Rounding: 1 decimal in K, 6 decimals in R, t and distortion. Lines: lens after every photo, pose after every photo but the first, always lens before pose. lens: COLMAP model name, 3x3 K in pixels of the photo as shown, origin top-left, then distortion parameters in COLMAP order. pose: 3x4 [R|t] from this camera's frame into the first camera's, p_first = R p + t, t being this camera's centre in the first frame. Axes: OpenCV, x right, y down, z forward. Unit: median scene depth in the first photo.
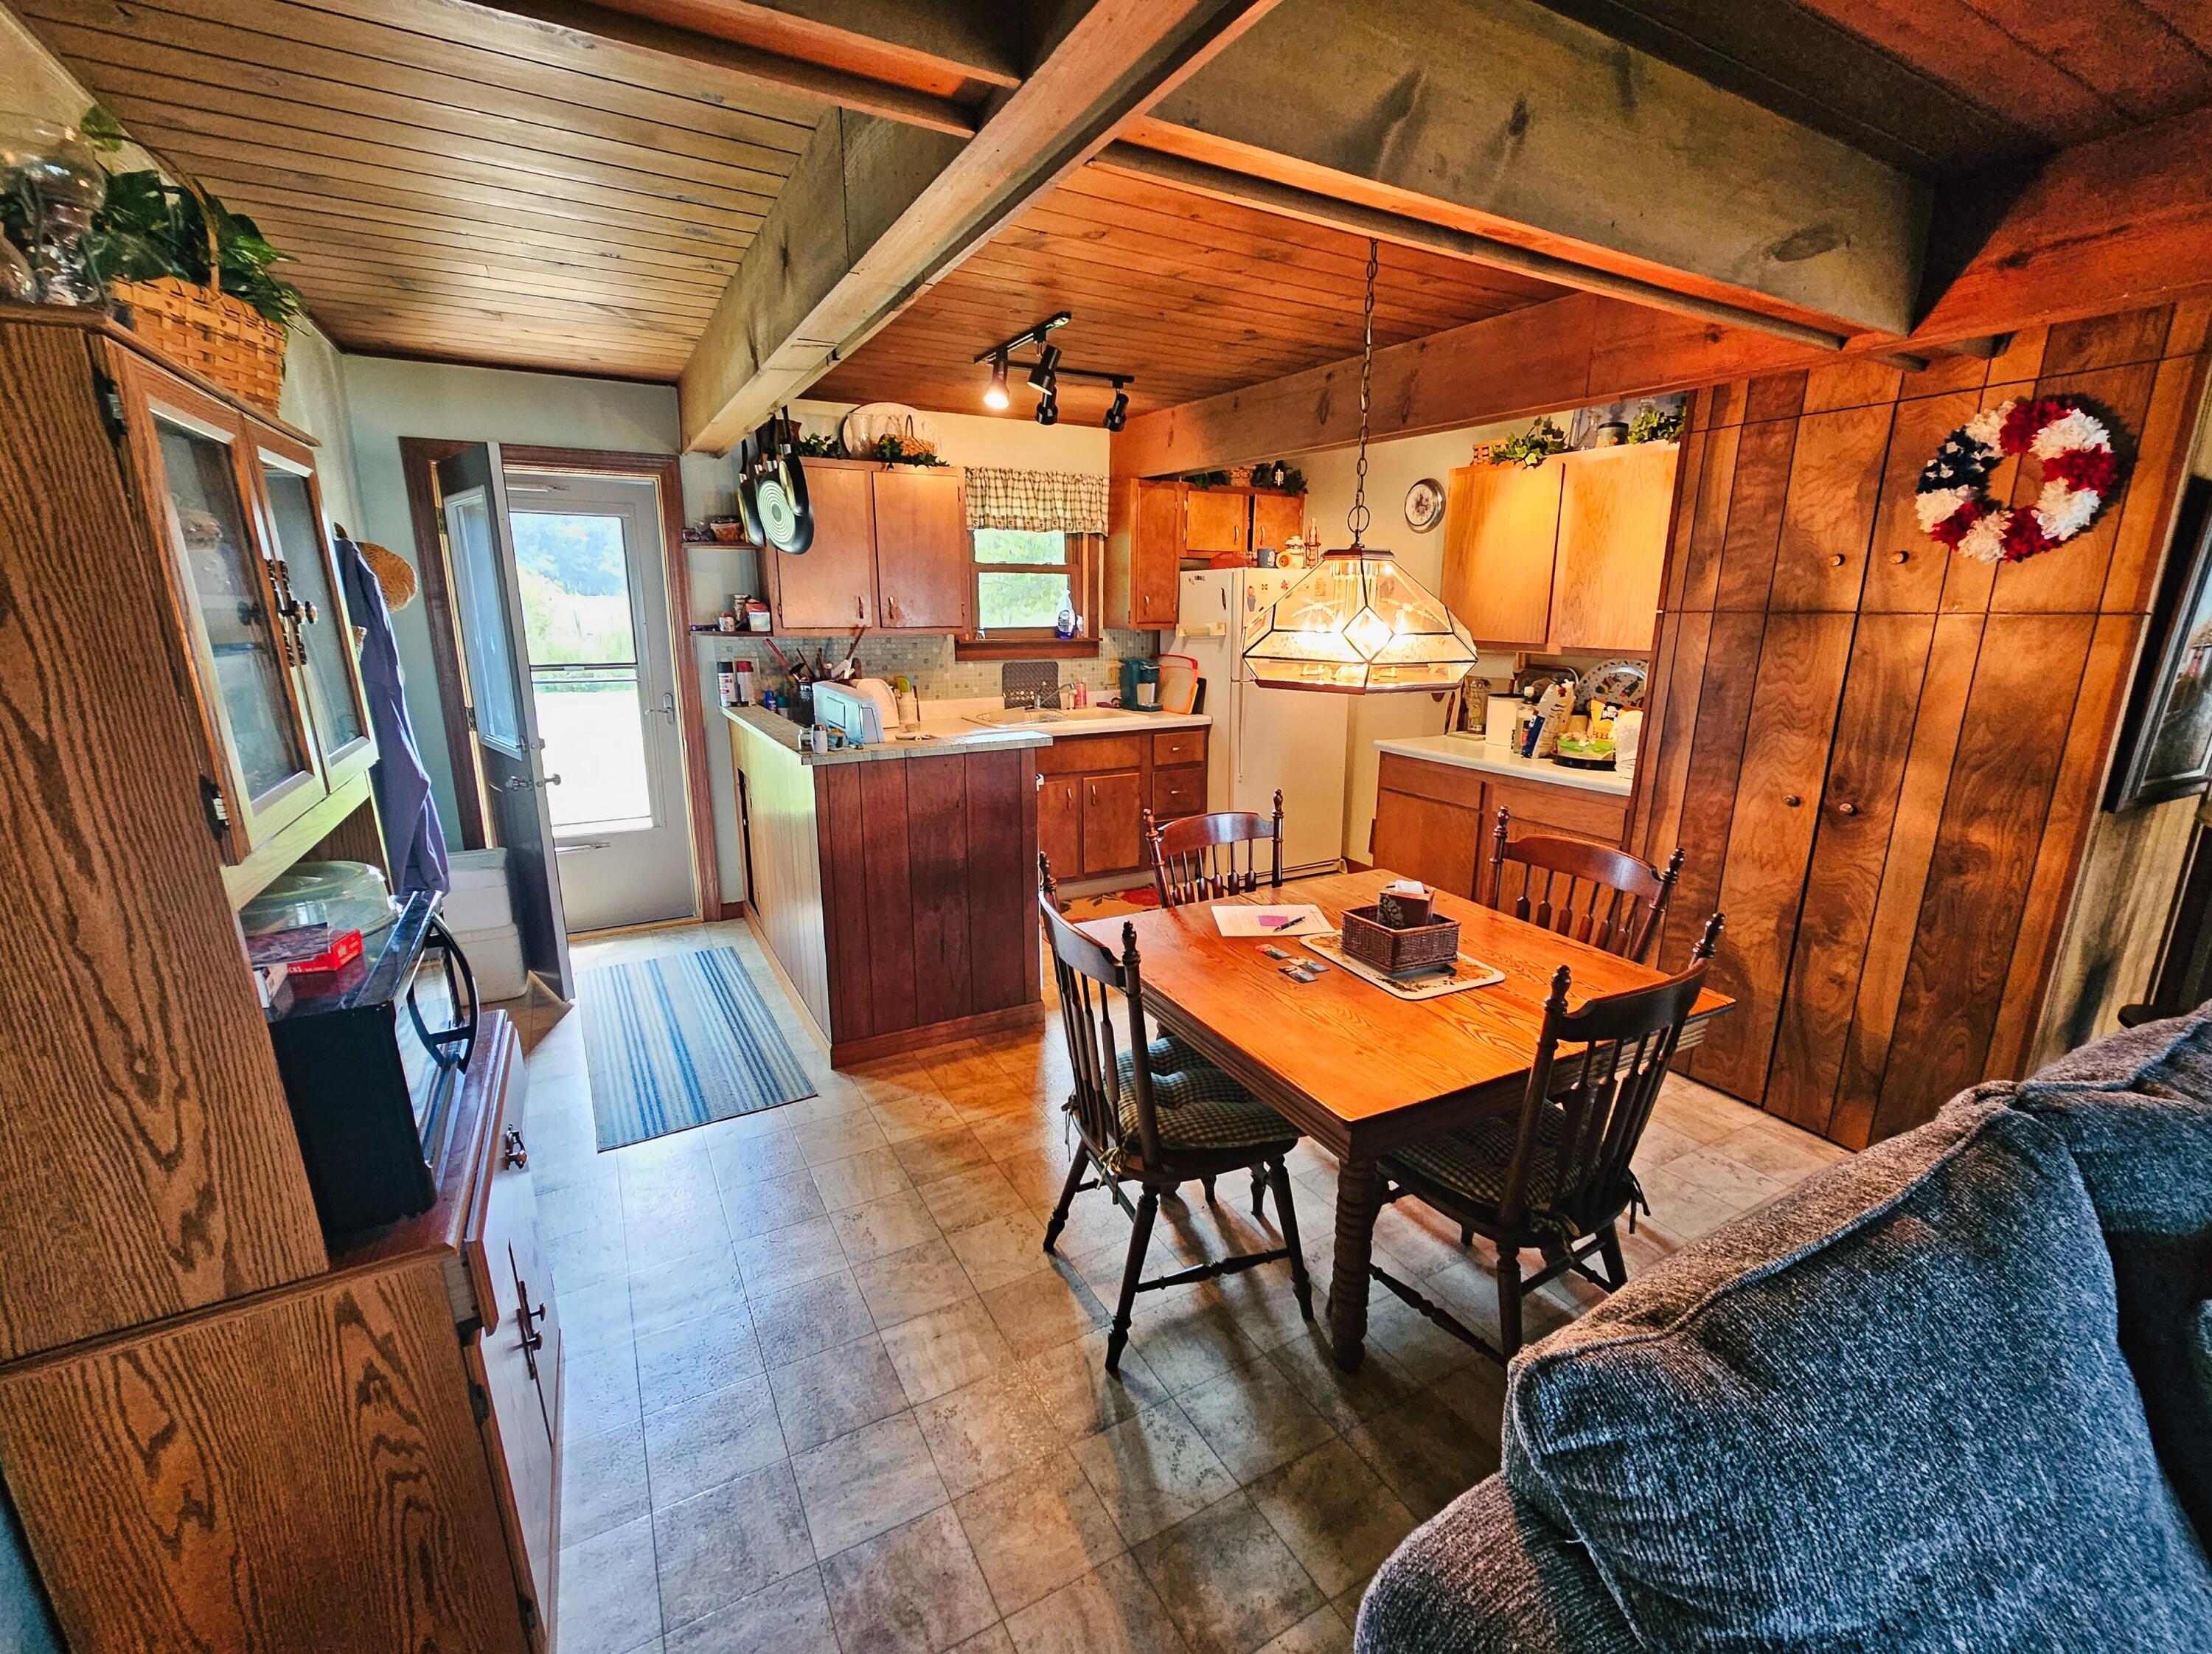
lens RADIAL K [[960.3, 0, 1113.9], [0, 960.3, 823.4], [0, 0, 1]] dist [-0.004430, 0.000637]
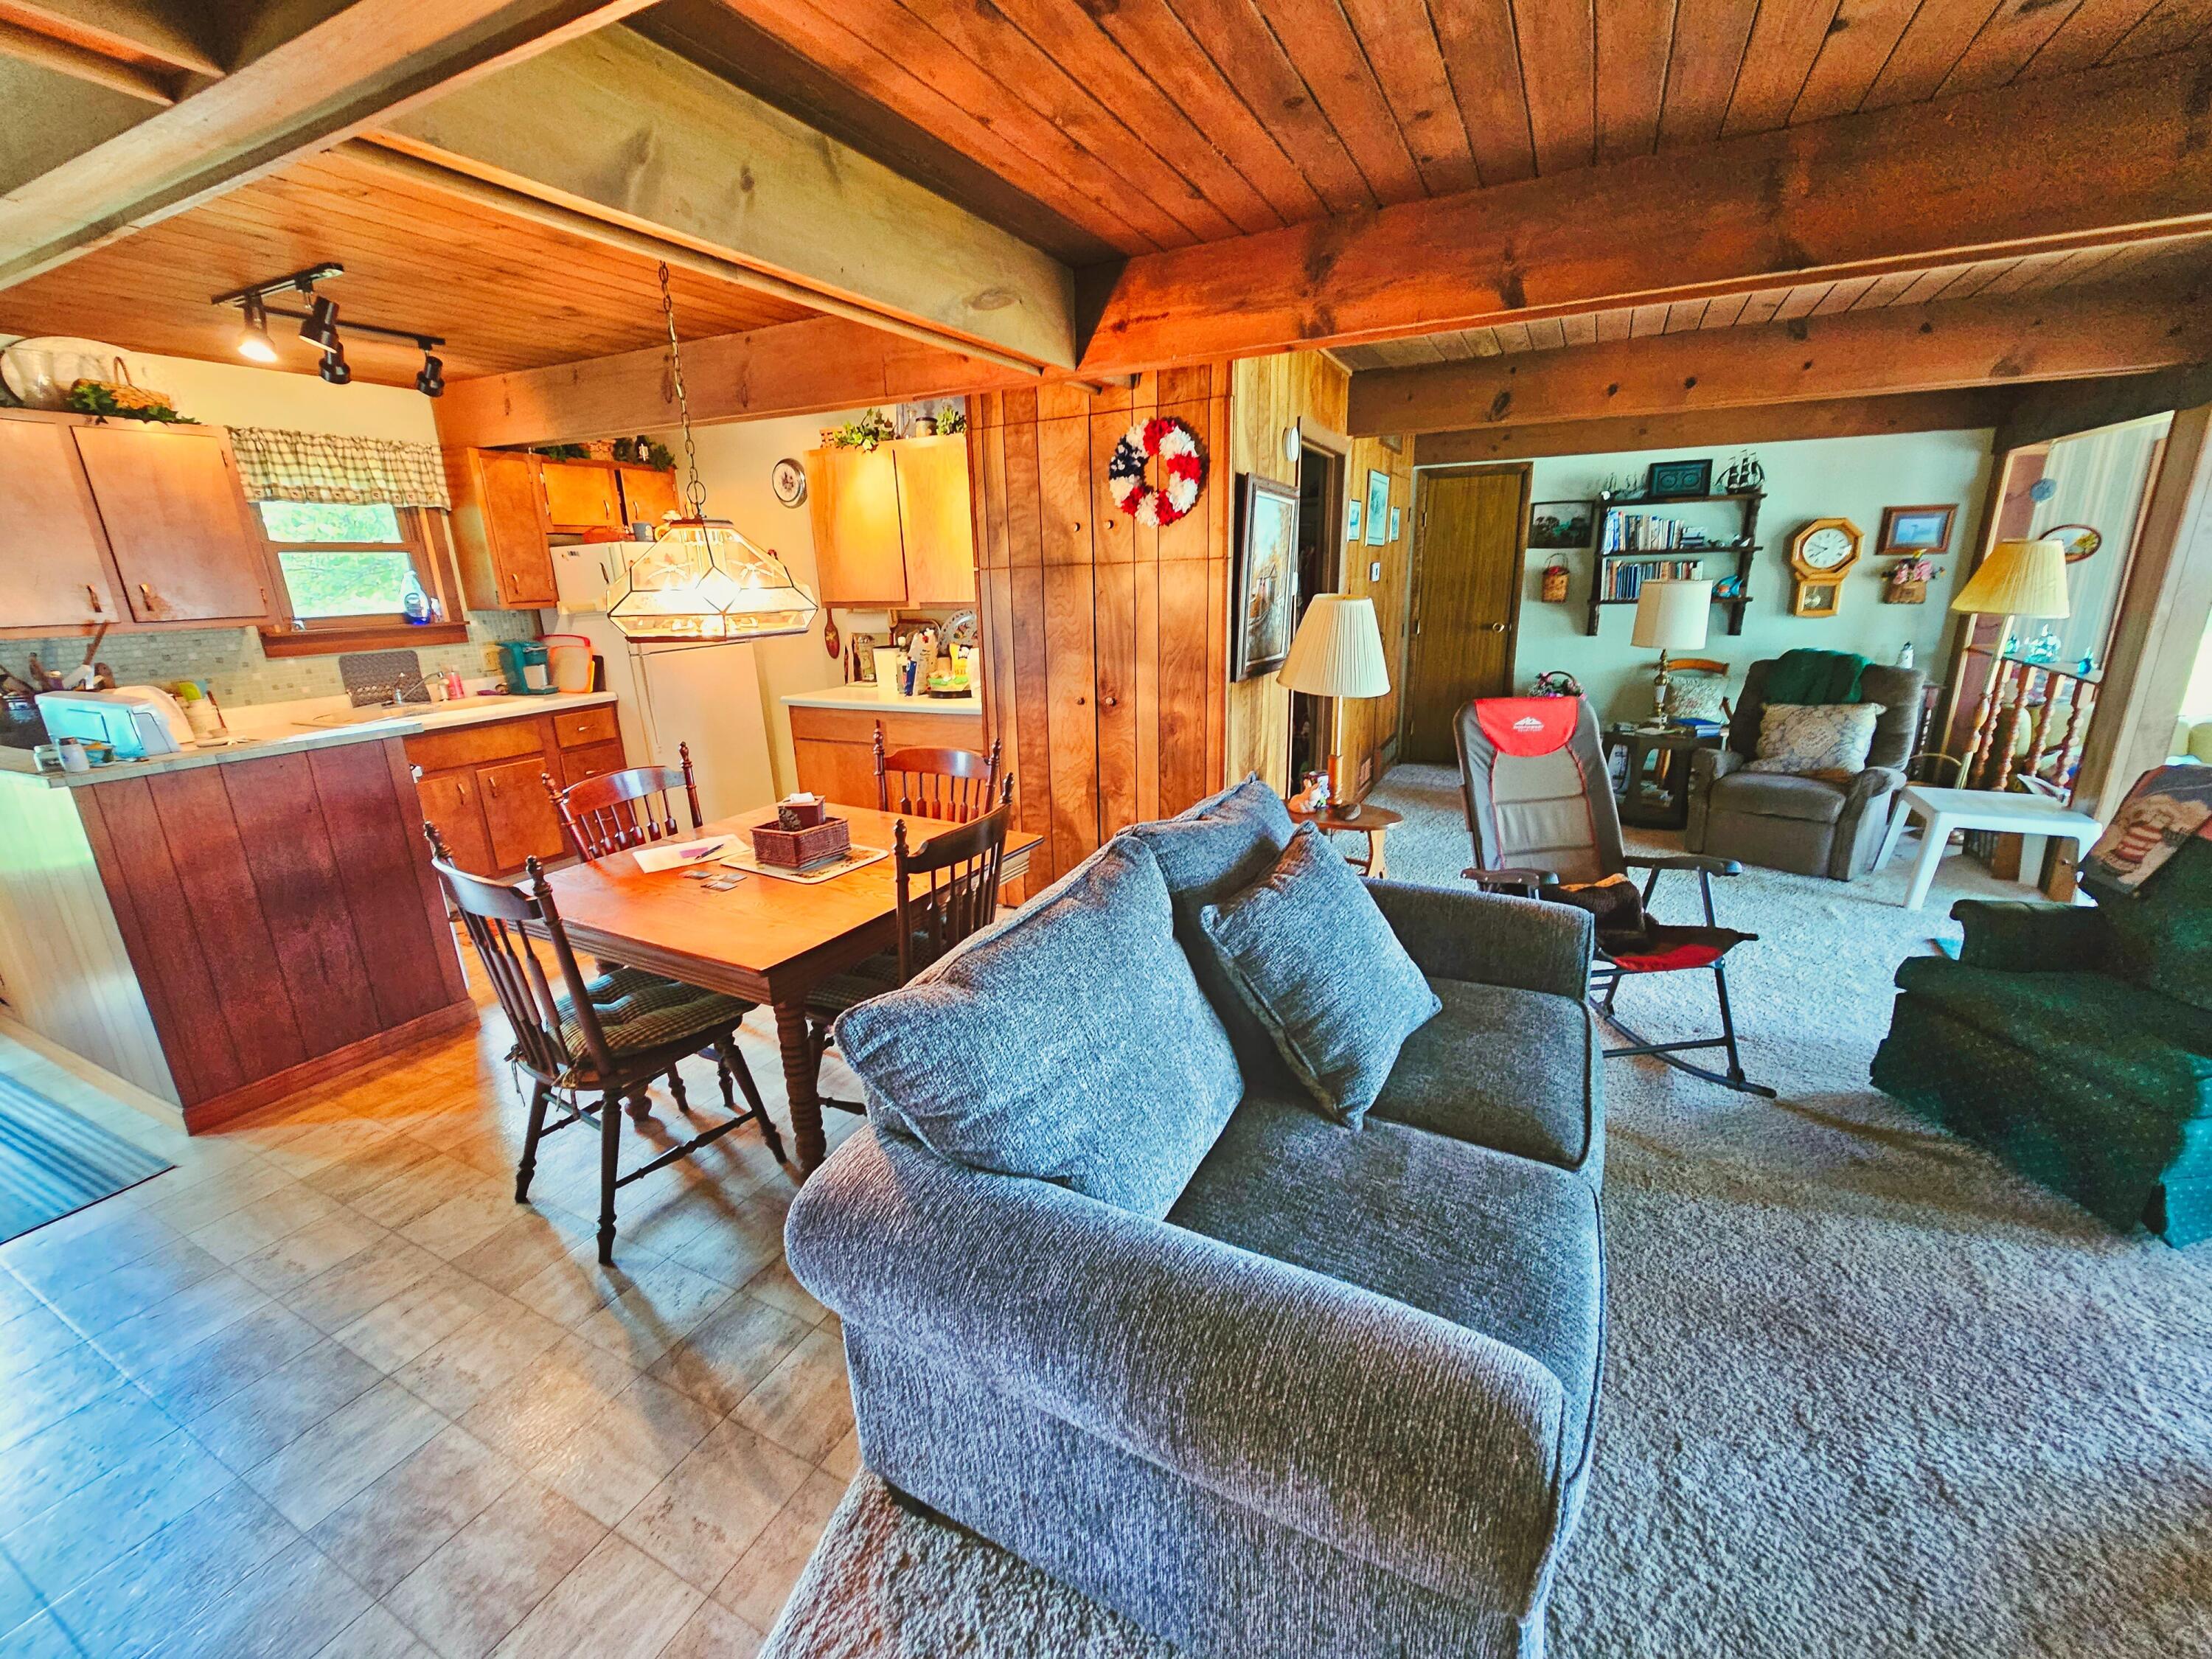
lens RADIAL K [[910.4, 0, 1117.9], [0, 910.4, 826.2], [0, 0, 1]] dist [-0.004821, 0.002425]
pose [[0.829682, -0.179765, 0.528500, 0.018621], [0.158300, 0.983633, 0.086064, 0.055190], [-0.535321, 0.012255, 0.844560, -0.166004]]
